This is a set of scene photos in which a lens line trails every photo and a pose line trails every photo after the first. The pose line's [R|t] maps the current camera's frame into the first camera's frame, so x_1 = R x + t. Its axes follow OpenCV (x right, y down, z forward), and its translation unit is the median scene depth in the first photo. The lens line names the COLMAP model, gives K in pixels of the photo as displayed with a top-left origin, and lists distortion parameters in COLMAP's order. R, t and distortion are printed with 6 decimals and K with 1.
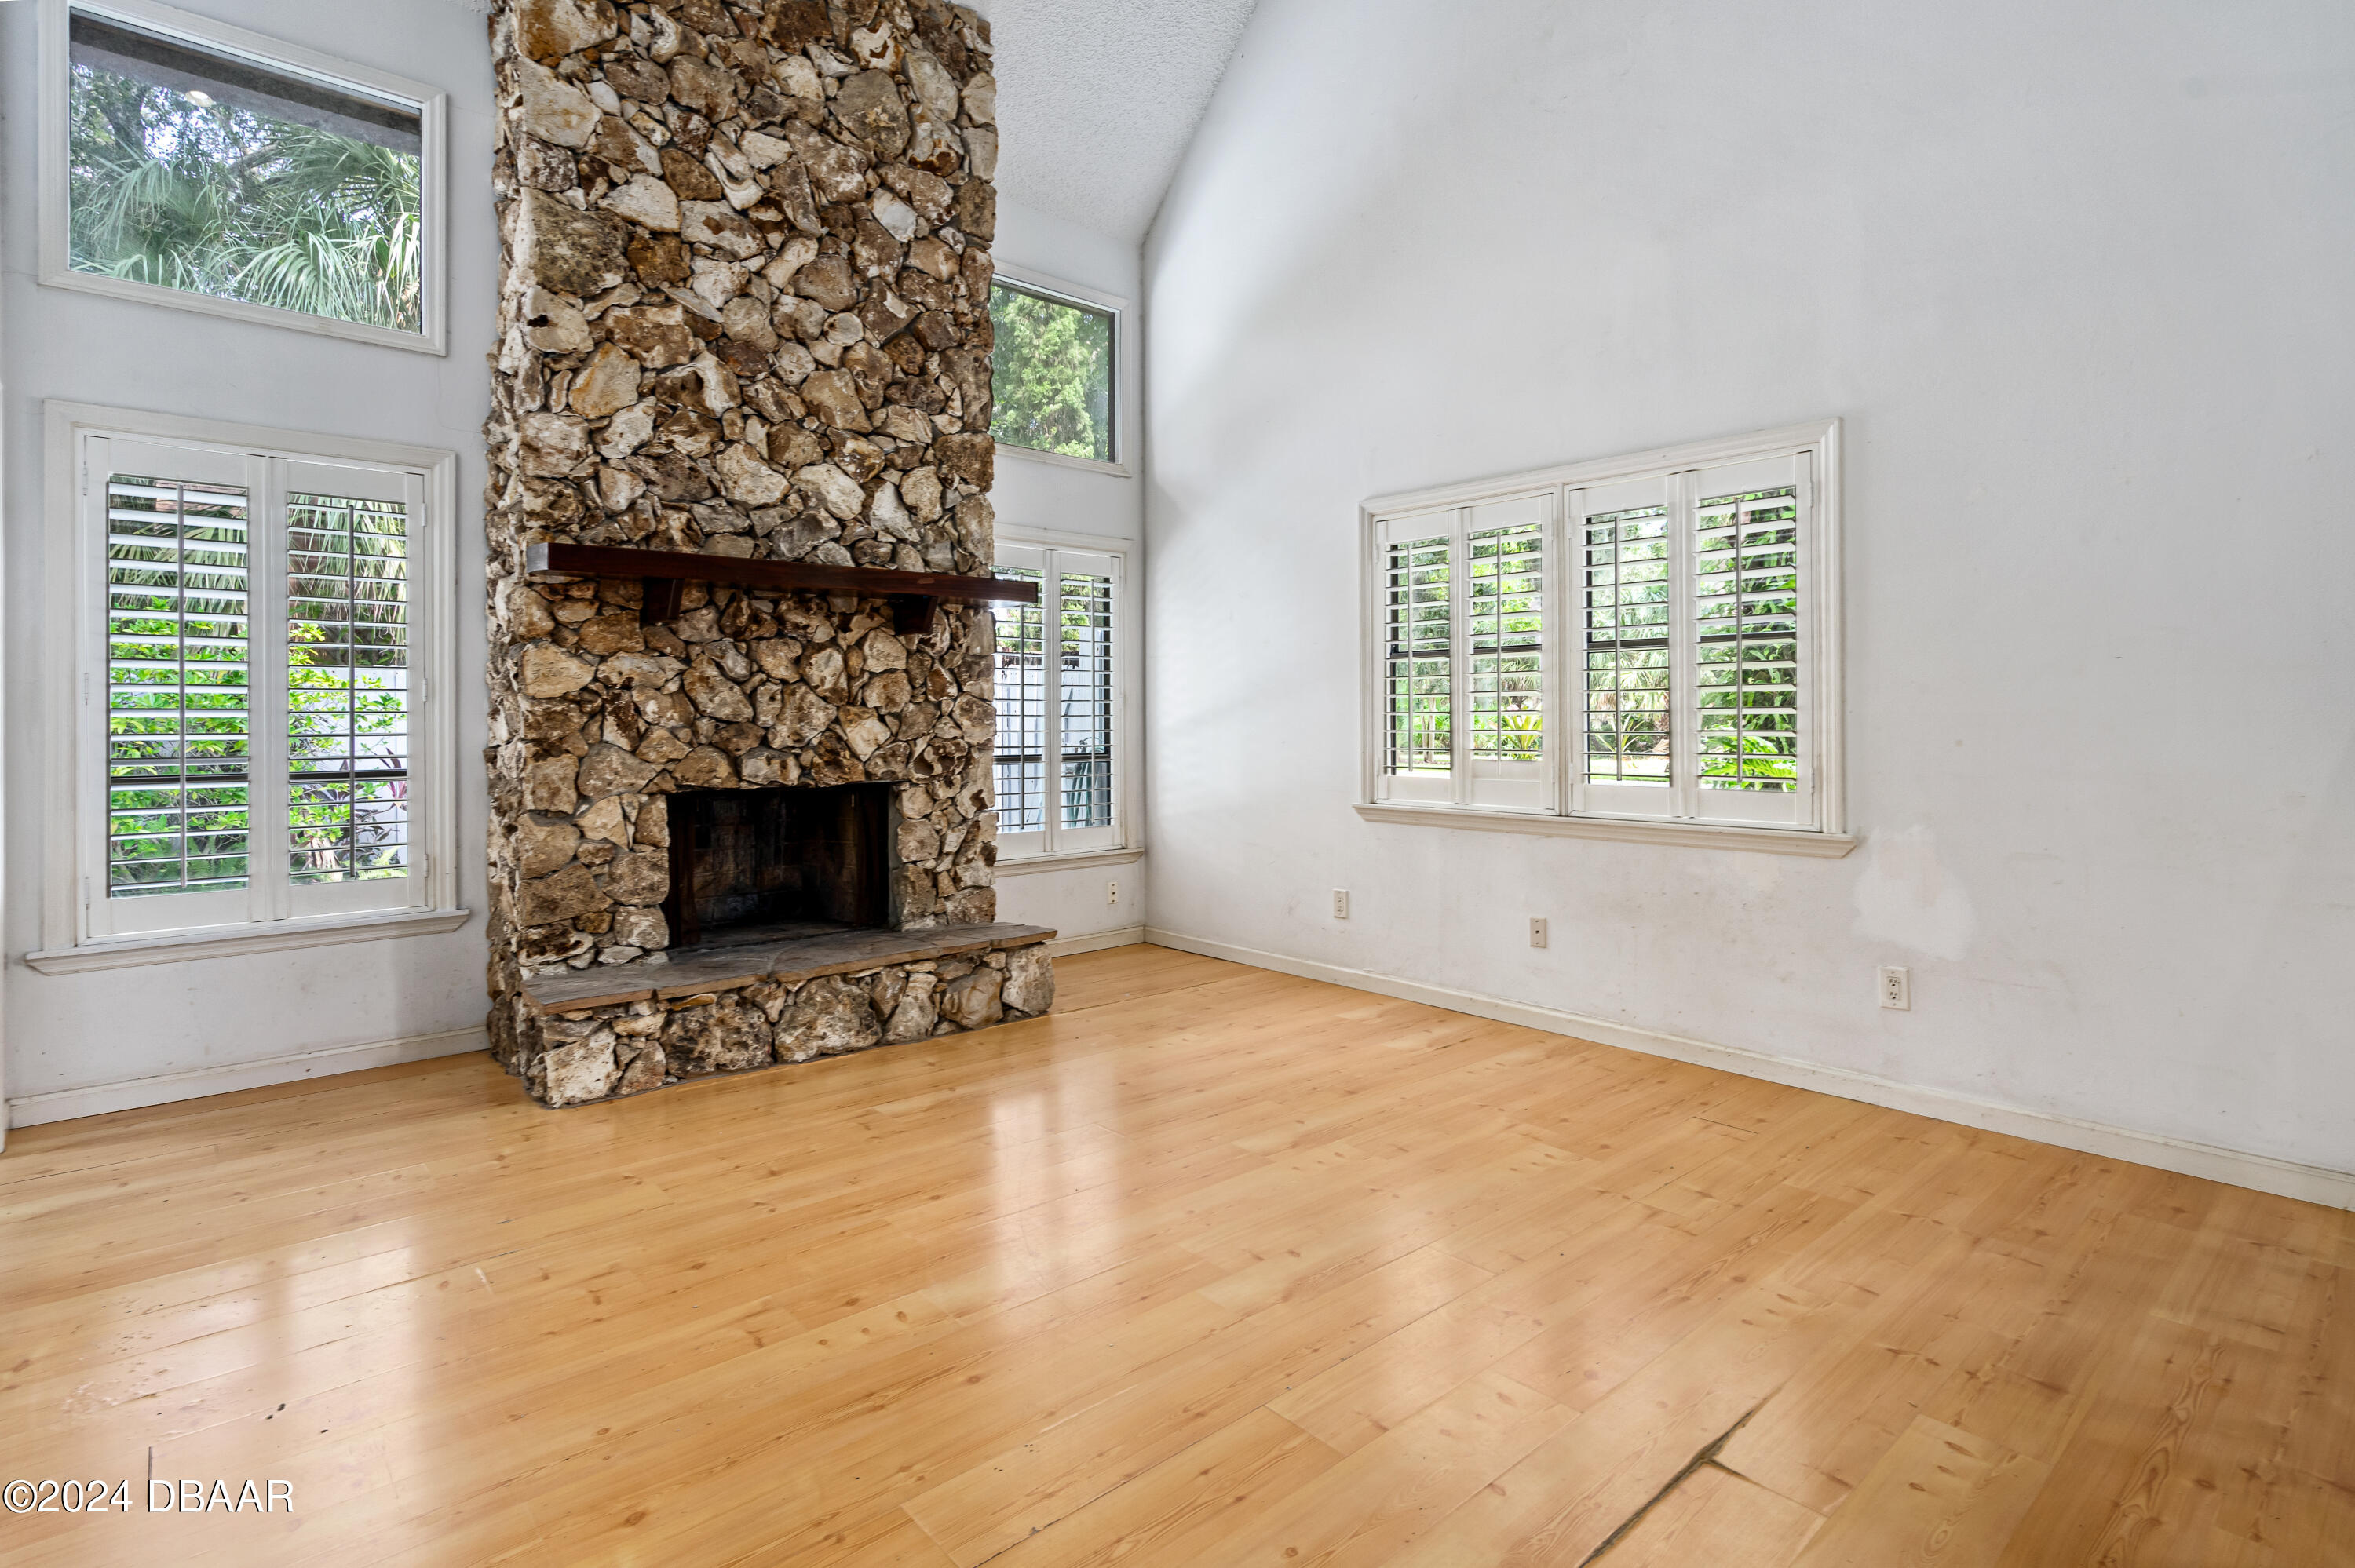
lens RADIAL K [[1077.8, 0, 1144.5], [0, 1077.8, 732.4], [0, 0, 1]] dist [-0.002302, -0.000282]
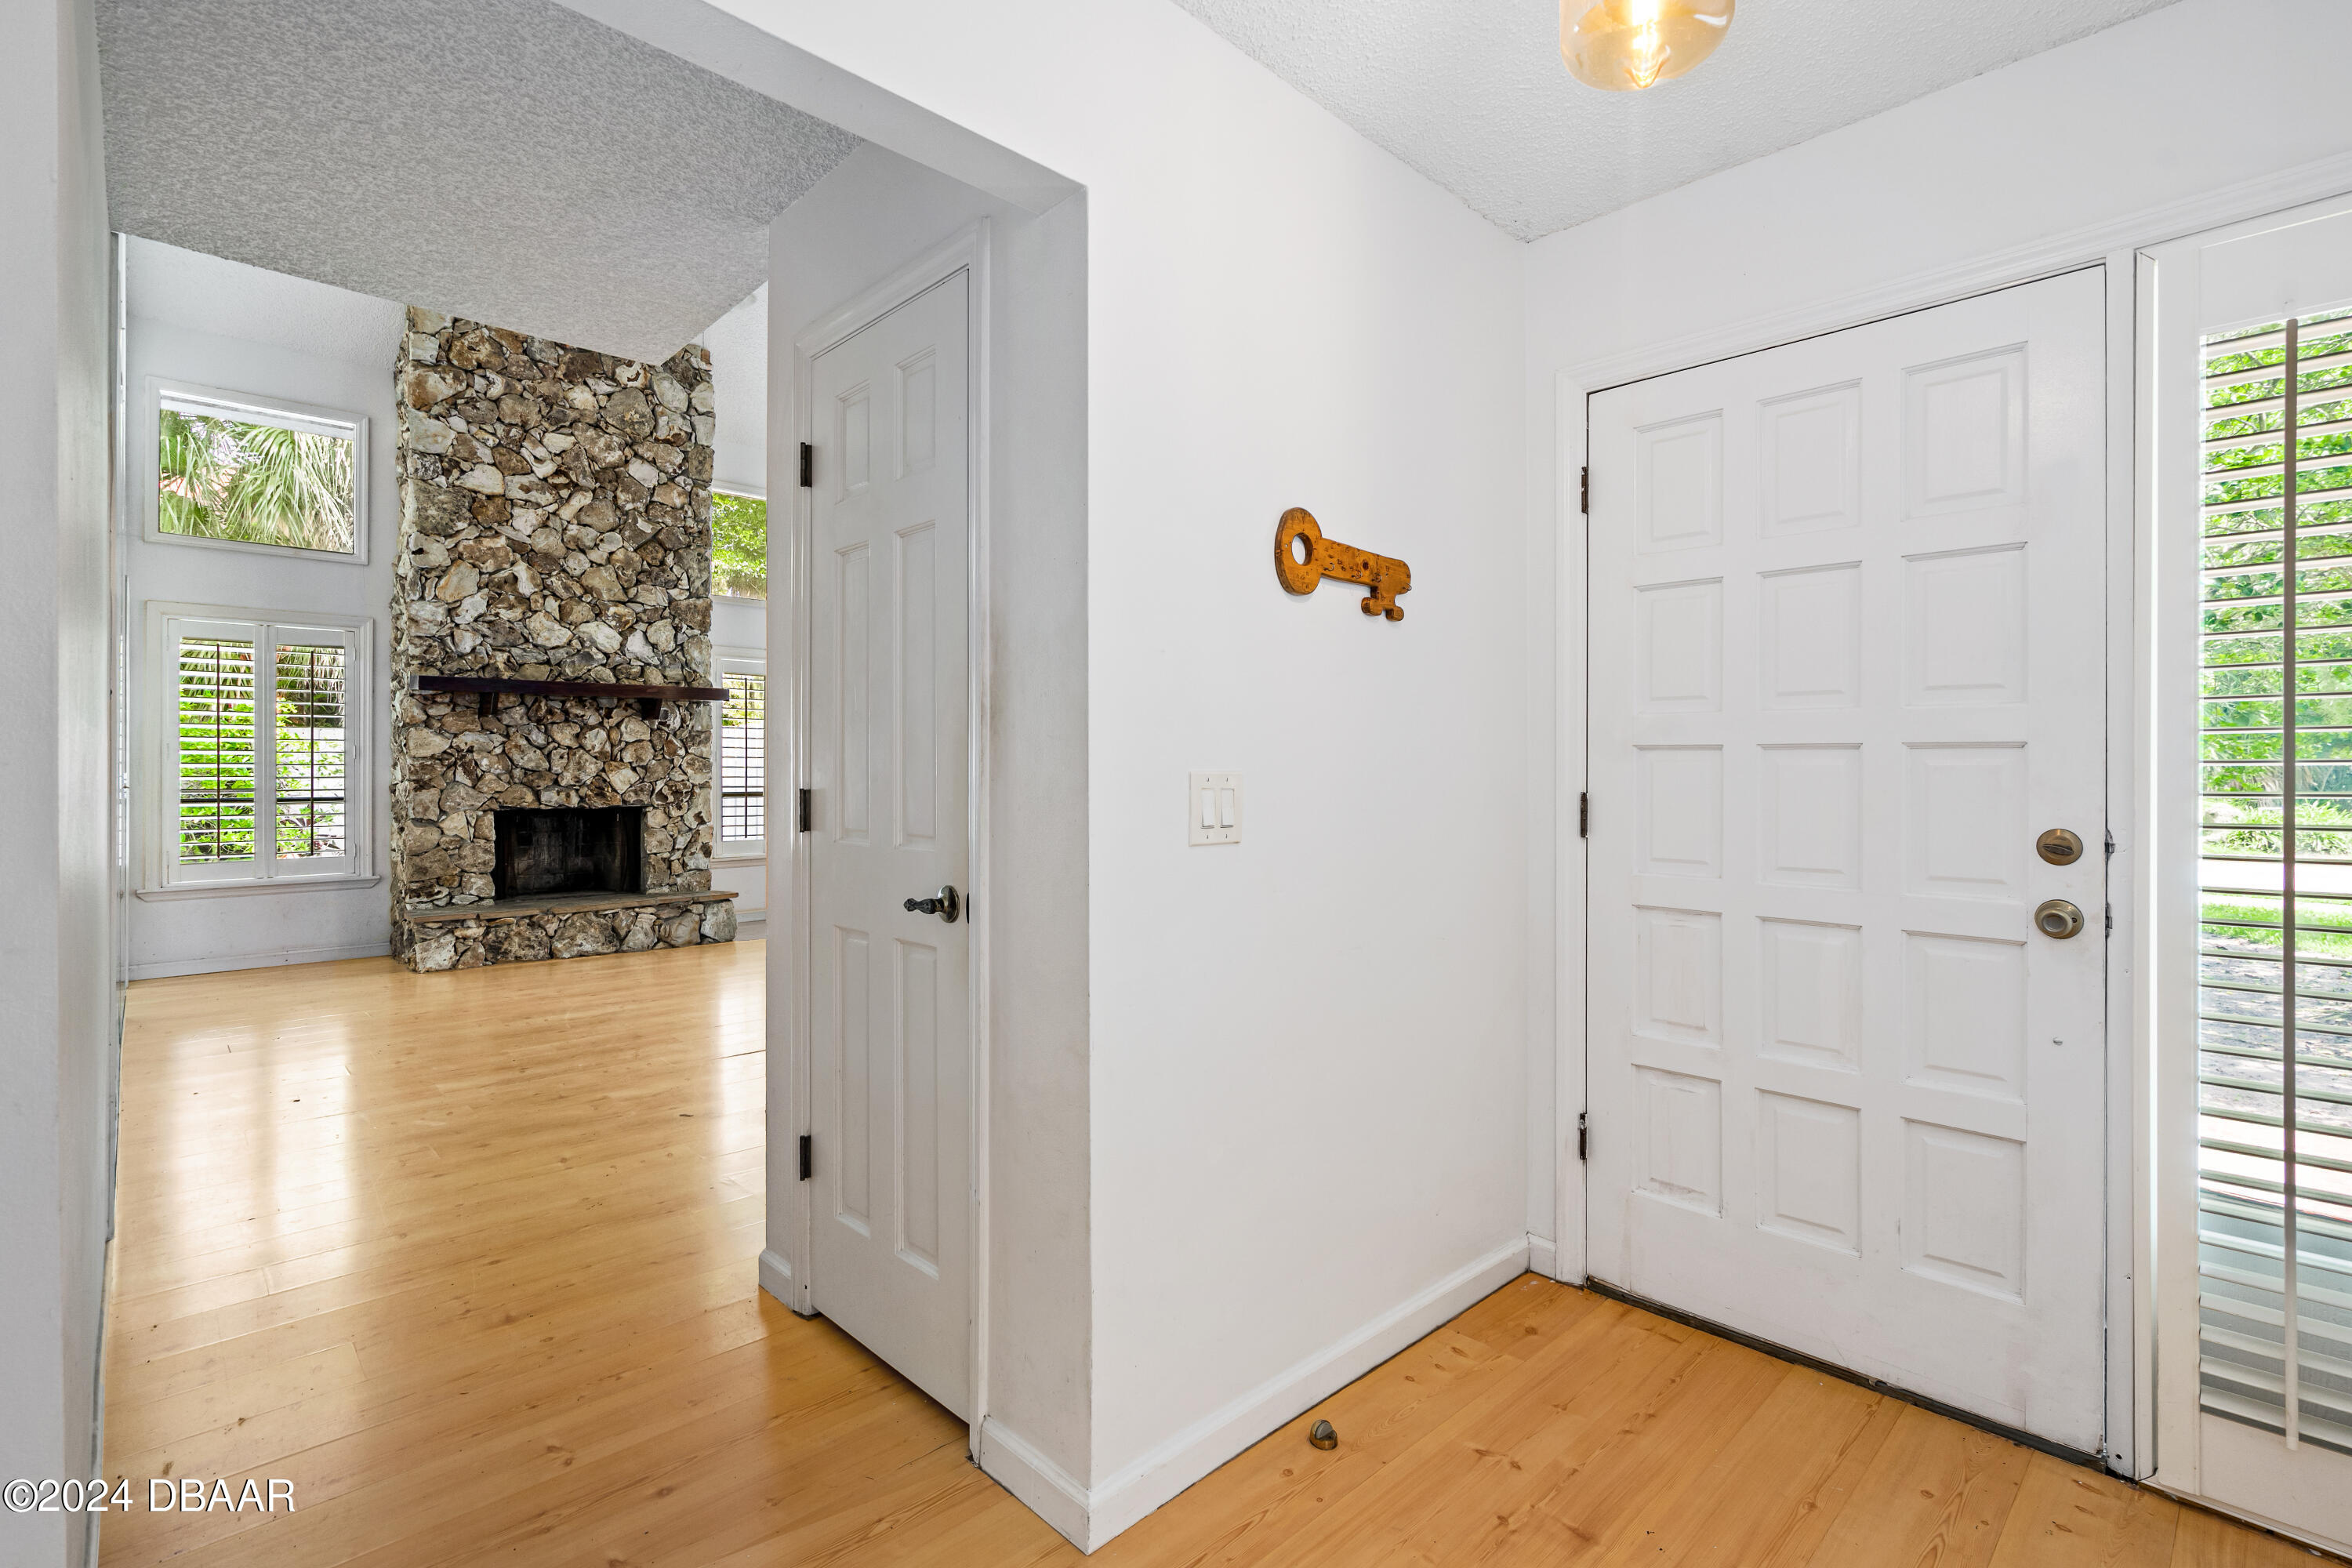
lens RADIAL K [[1076.6, 0, 1183.5], [0, 1076.6, 778.1], [0, 0, 1]] dist [-0.002302, -0.000282]
pose [[0.999030, 0.002662, 0.043951, 0.611945], [-0.002534, 0.999992, -0.002963, 0.005108], [-0.043959, 0.002849, 0.999029, -0.820751]]
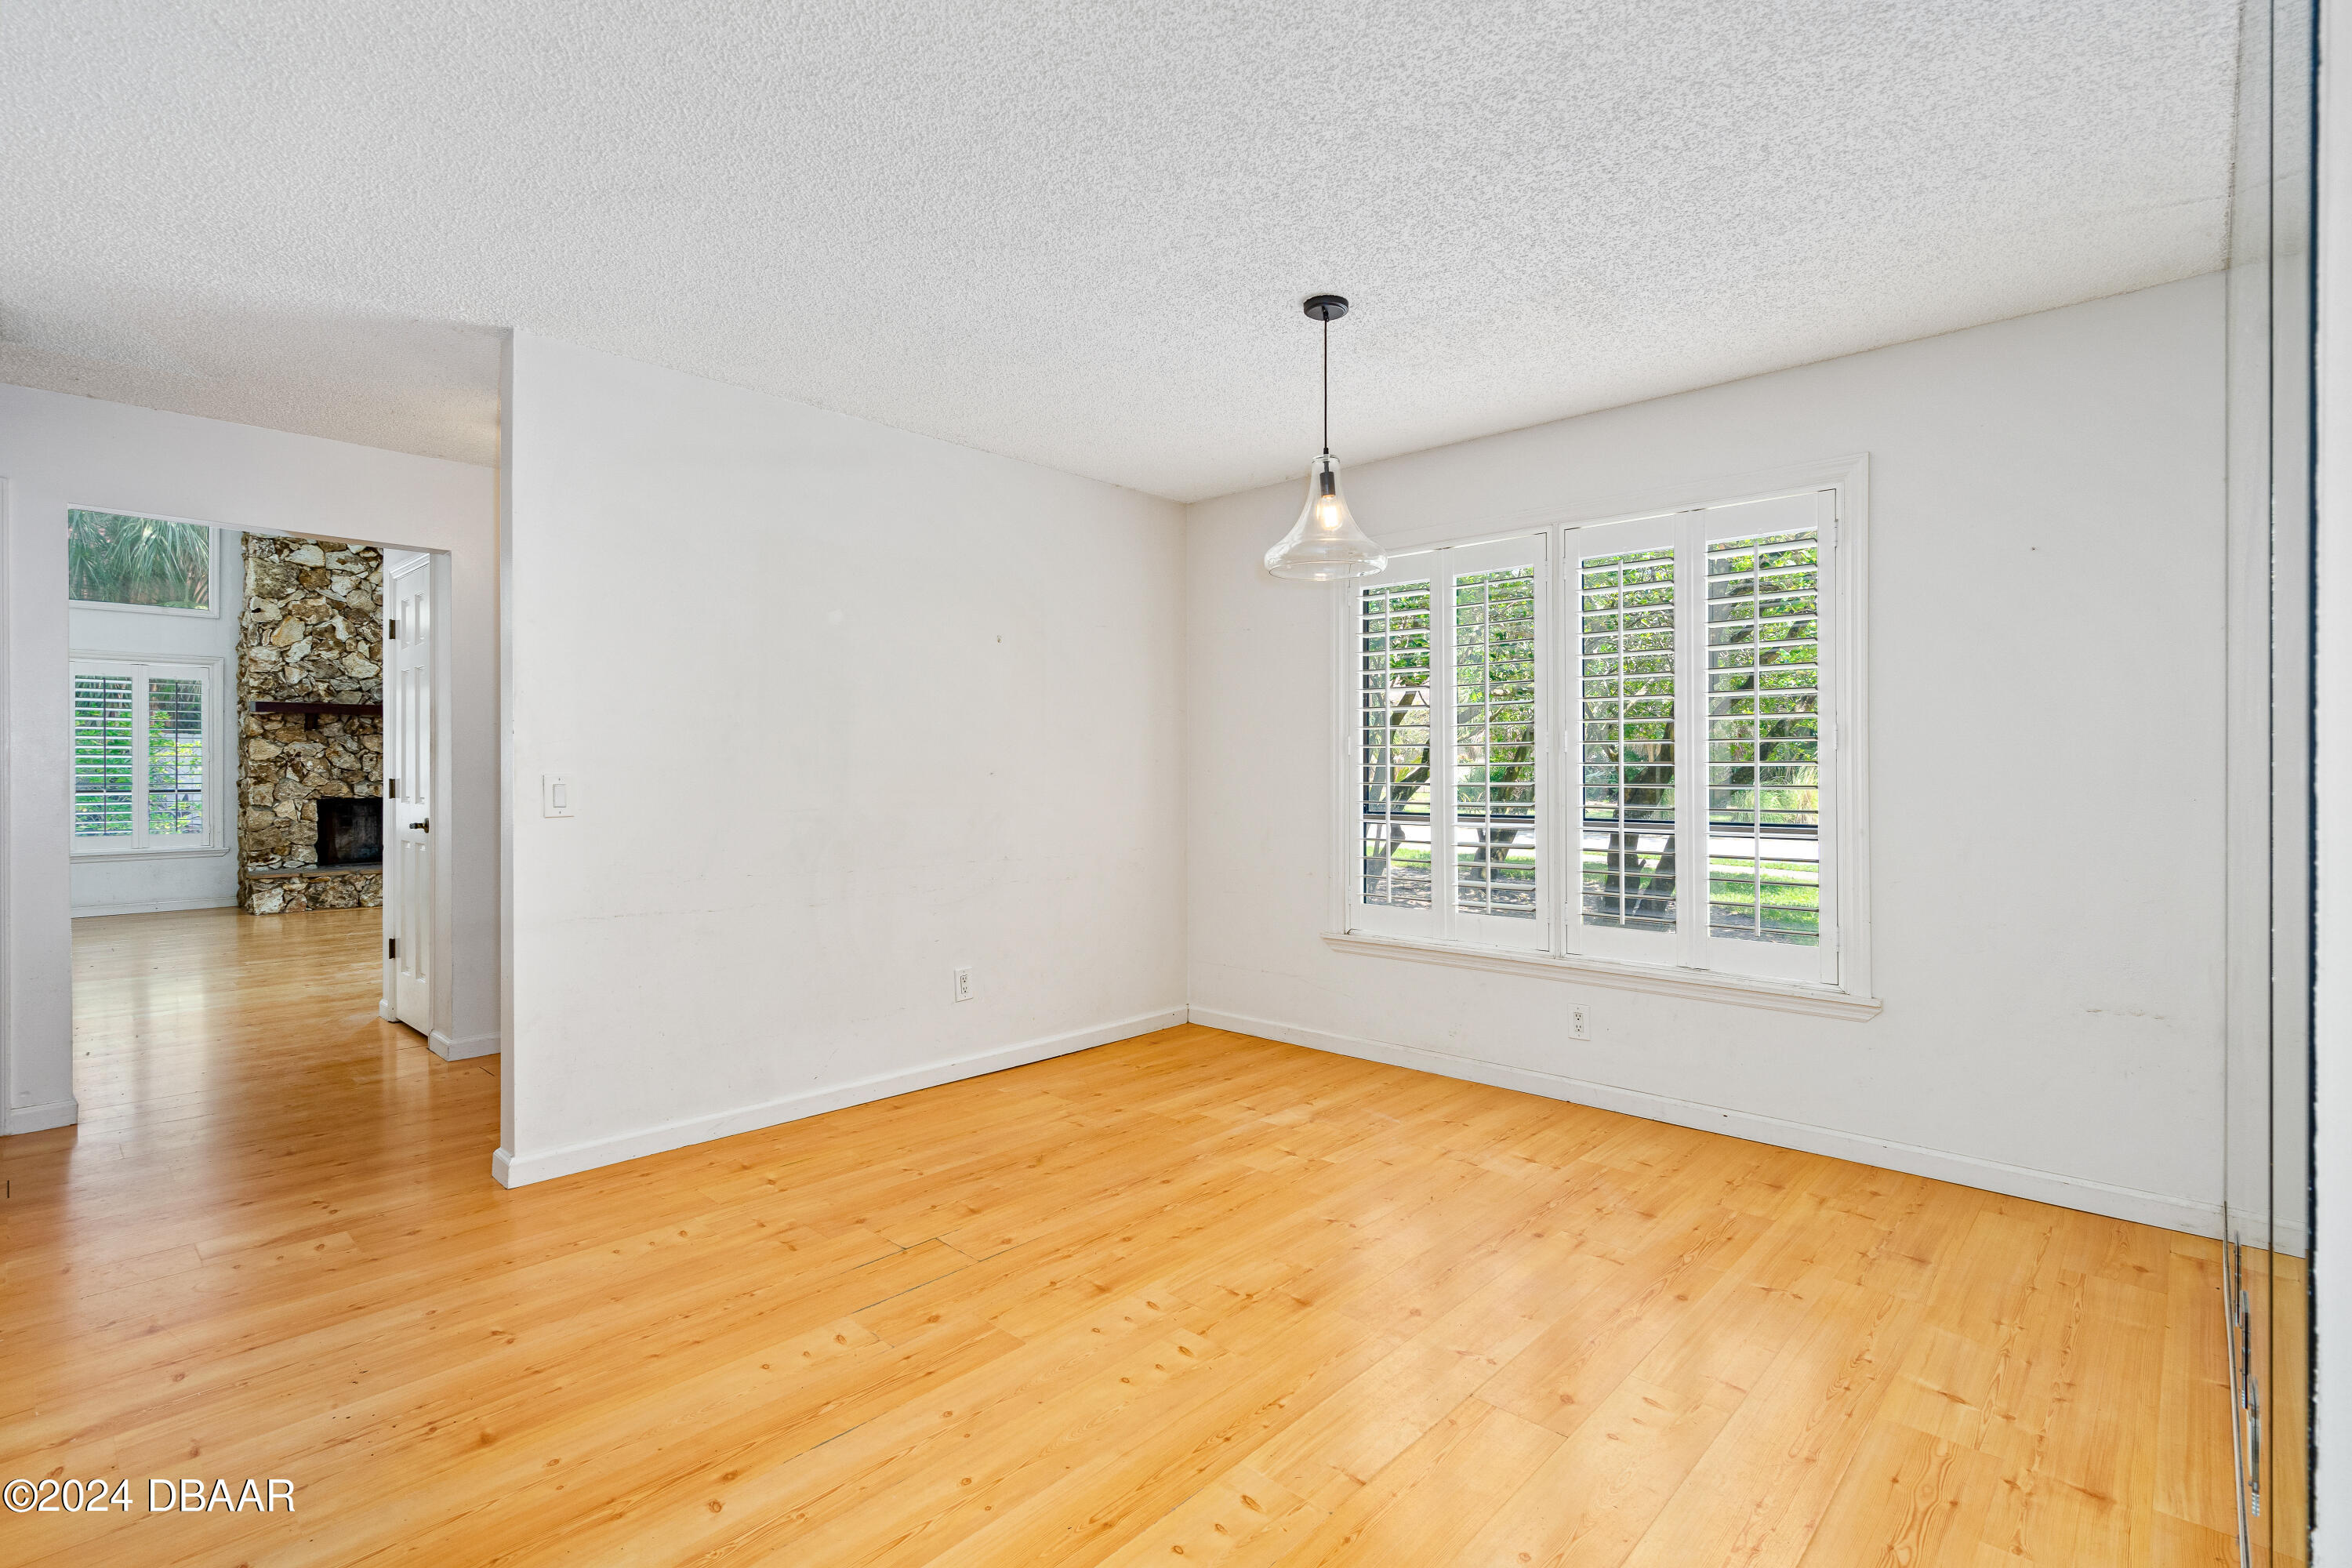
lens RADIAL K [[1076.6, 0, 1171.7], [0, 1076.6, 779.9], [0, 0, 1]] dist [-0.002302, -0.000282]
pose [[0.995430, 0.002513, 0.095458, 1.228646], [-0.002430, 0.999997, -0.000989, 0.010560], [-0.095460, 0.000752, 0.995433, -1.576798]]
